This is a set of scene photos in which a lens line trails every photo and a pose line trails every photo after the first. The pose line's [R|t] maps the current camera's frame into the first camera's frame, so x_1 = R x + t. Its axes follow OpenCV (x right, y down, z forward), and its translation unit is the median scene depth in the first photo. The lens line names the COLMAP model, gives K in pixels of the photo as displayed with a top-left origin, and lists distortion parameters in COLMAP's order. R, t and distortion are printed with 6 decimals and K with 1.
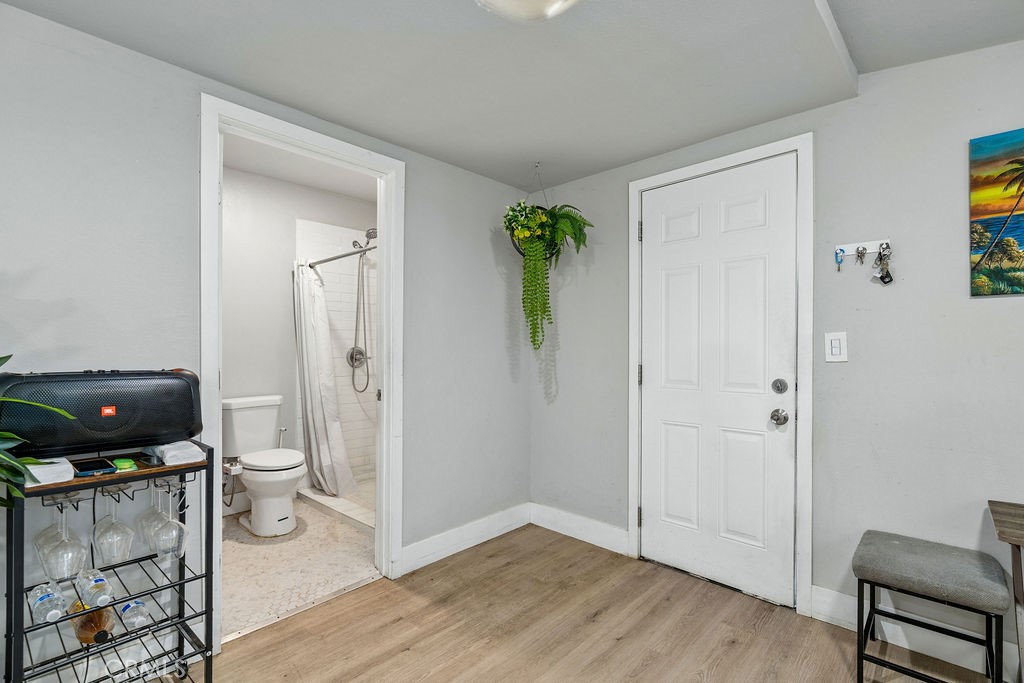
lens RADIAL K [[466.3, 0, 512.5], [0, 466.3, 355.2], [0, 0, 1]] dist [-0.002399, 0.000163]
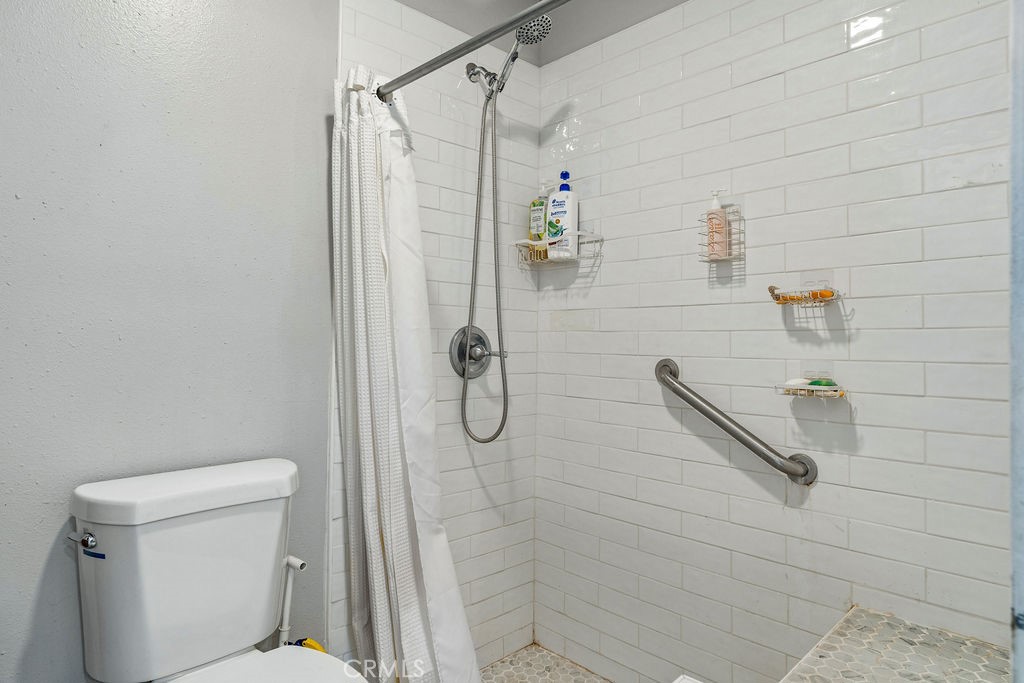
lens RADIAL K [[595.7, 0, 509.3], [0, 595.7, 328.9], [0, 0, 1]] dist [-0.000621, 0.000010]
pose [[0.997626, 0.007500, -0.068454, -0.294767], [-0.010272, 0.999138, -0.040227, 0.005013], [0.068094, 0.040835, 0.996843, 0.546314]]
